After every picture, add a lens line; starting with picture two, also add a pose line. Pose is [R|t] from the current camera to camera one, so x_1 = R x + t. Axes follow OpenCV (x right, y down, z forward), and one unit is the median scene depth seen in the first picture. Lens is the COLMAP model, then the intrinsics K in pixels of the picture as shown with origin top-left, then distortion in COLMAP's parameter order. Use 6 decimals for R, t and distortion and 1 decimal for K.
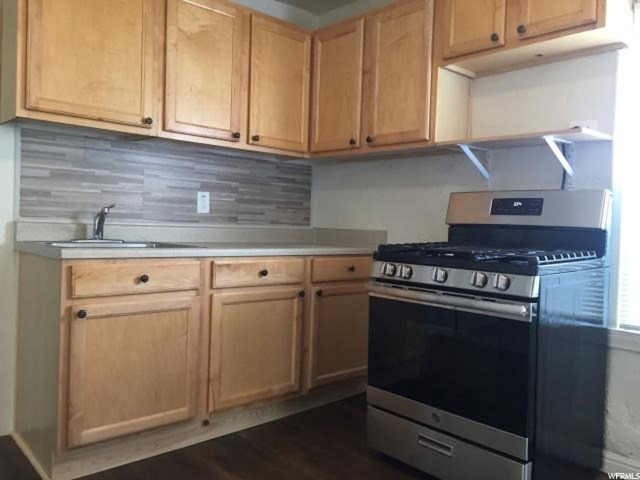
lens RADIAL K [[532.8, 0, 320.1], [0, 532.8, 239.0], [0, 0, 1]] dist [0.002833, -0.014150]
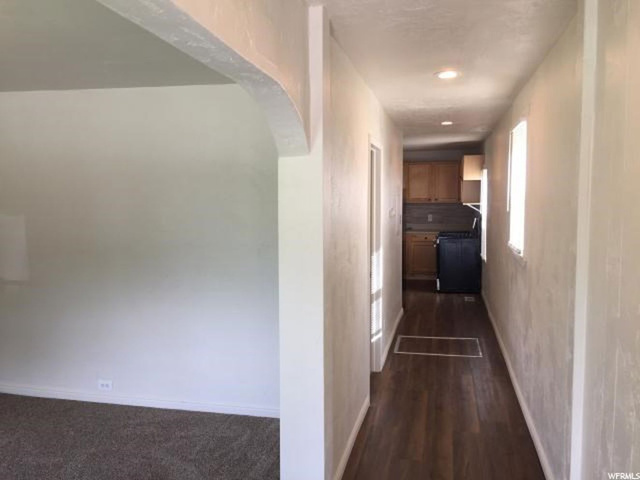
lens RADIAL K [[532.8, 0, 320.6], [0, 532.8, 239.4], [0, 0, 1]] dist [0.002833, -0.014150]
pose [[0.572931, 0.024694, -0.819231, 2.229561], [-0.000331, 0.999553, 0.029898, -0.034572], [0.819603, -0.016858, 0.572683, -1.544935]]
